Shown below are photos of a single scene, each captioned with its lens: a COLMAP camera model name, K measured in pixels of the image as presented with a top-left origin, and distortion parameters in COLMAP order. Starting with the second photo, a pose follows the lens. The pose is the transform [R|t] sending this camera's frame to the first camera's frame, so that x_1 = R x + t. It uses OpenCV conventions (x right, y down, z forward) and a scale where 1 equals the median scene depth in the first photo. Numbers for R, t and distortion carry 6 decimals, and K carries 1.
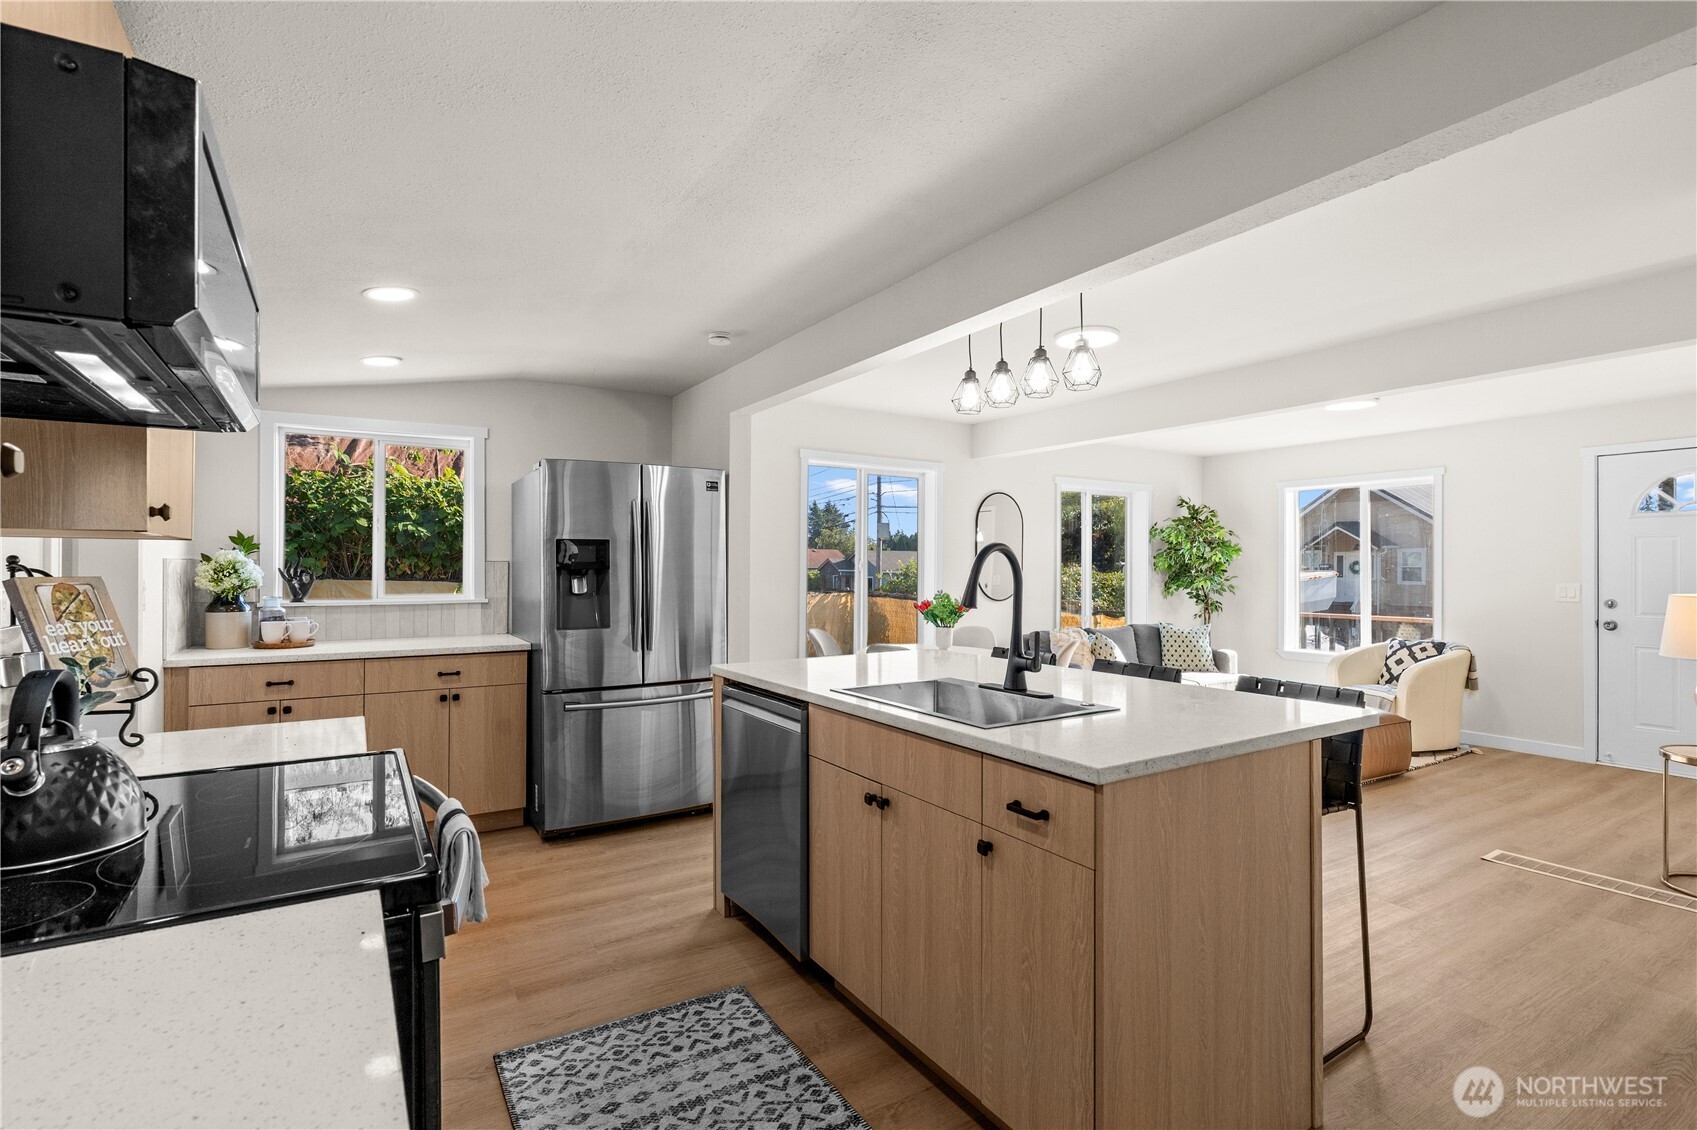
lens RADIAL K [[790.4, 0, 840.9], [0, 790.4, 568.2], [0, 0, 1]] dist [-0.002980, 0.000403]
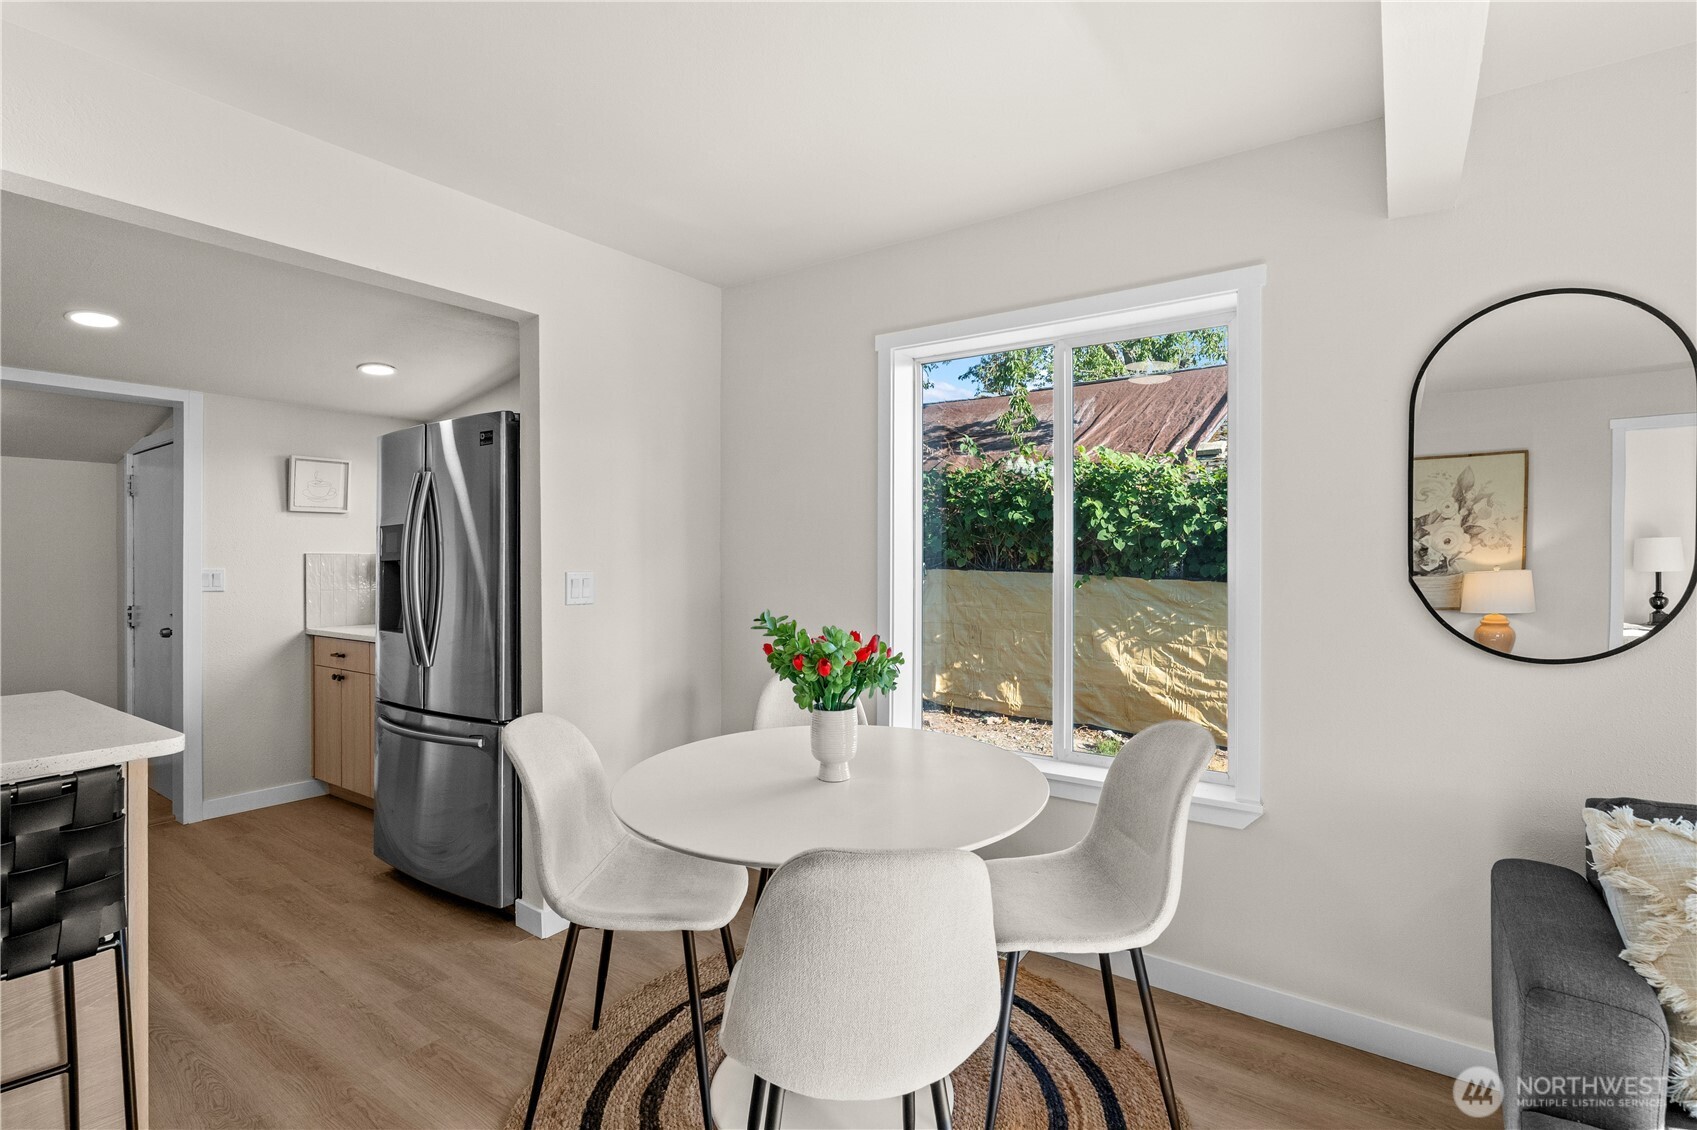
lens RADIAL K [[797.2, 0, 847.7], [0, 797.2, 555.3], [0, 0, 1]] dist [-0.002160, 0.000525]
pose [[0.380263, -0.009006, -0.924834, 0.406651], [0.004616, 0.999959, -0.007840, 0.003293], [0.924867, -0.001288, 0.380289, 0.707696]]
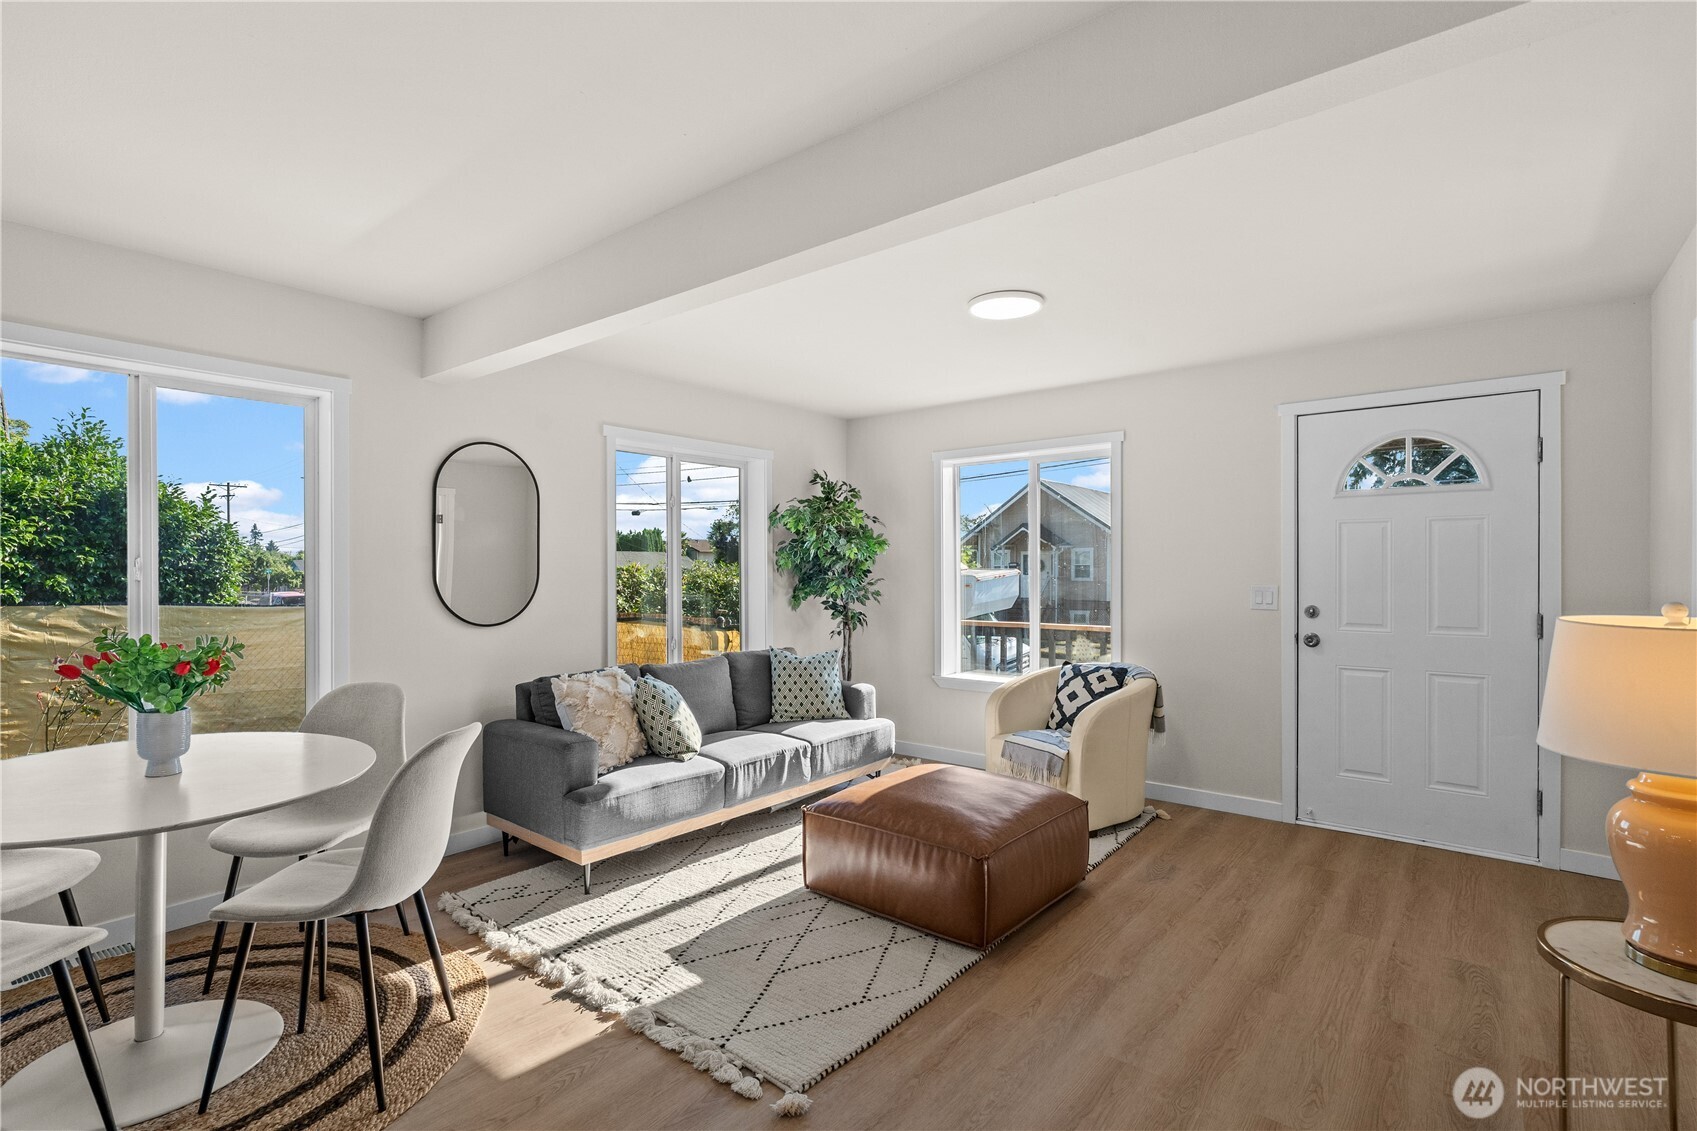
lens RADIAL K [[808.7, 0, 817.3], [0, 808.7, 574.6], [0, 0, 1]] dist [-0.002768, -0.000033]
pose [[0.952409, -0.008993, 0.304692, 0.266879], [0.006843, 0.999944, 0.008125, -0.000097], [-0.304747, -0.005653, 0.952416, 0.376124]]
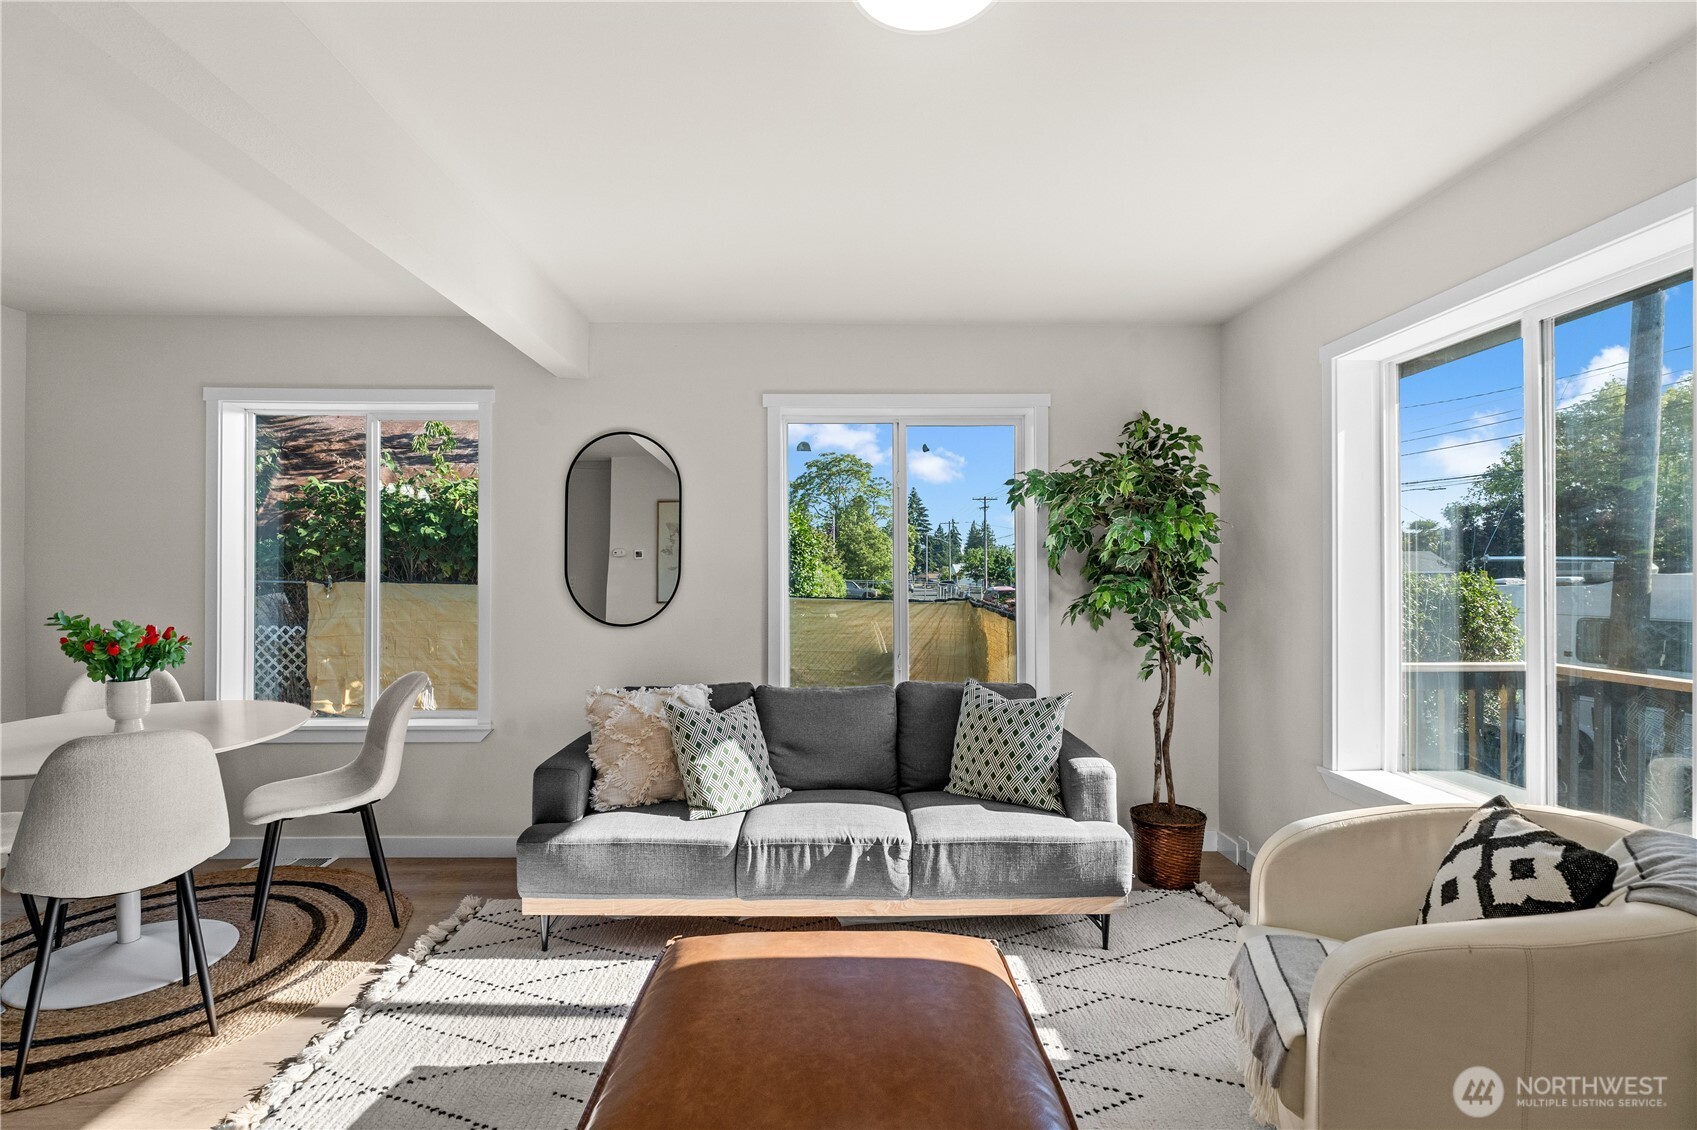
lens RADIAL K [[790.4, 0, 840.9], [0, 790.4, 568.2], [0, 0, 1]] dist [-0.002980, 0.000403]
pose [[0.849692, -0.007244, -0.527229, 0.681422], [0.006815, 0.999973, -0.002756, 0.003612], [0.527235, -0.001252, 0.849719, 0.659662]]
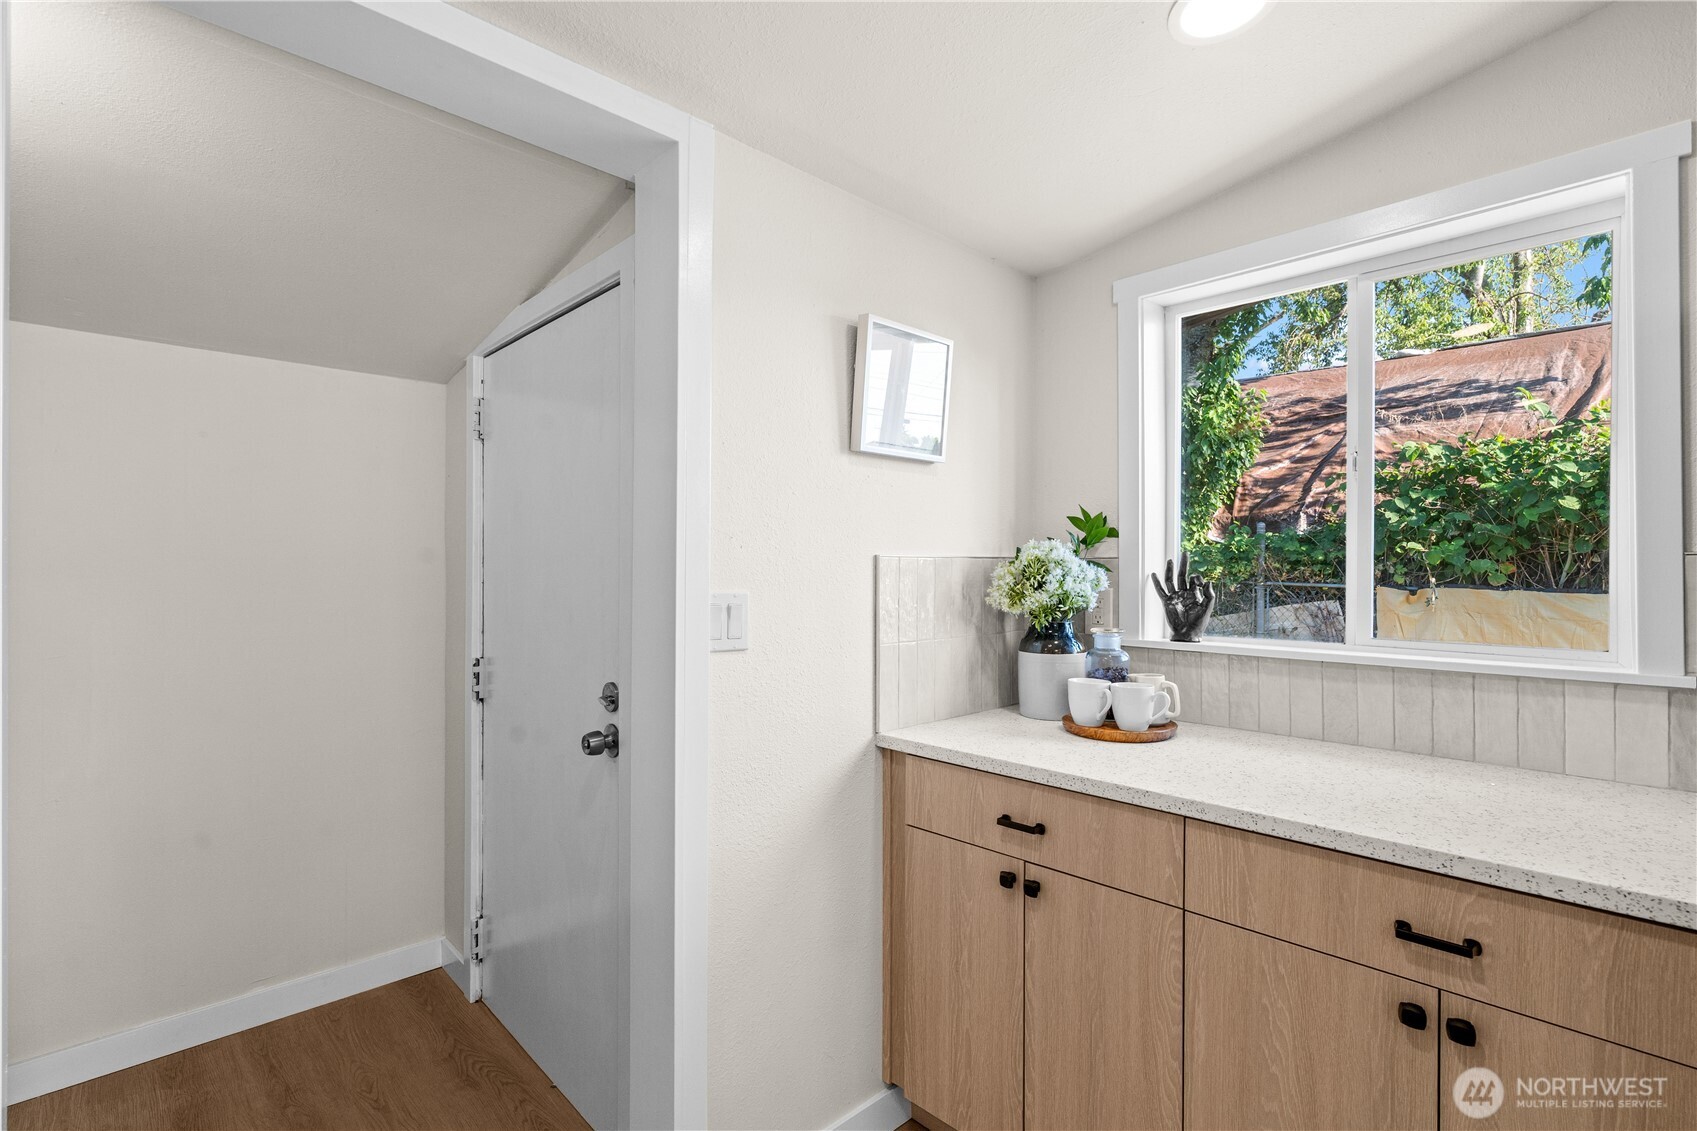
lens RADIAL K [[790.4, 0, 840.9], [0, 790.4, 568.7], [0, 0, 1]] dist [-0.002980, 0.000403]
pose [[0.210490, 0.000067, -0.977596, -0.160071], [-0.005164, 0.999986, -0.001044, -0.001040], [0.977582, 0.005268, 0.210487, 0.449172]]
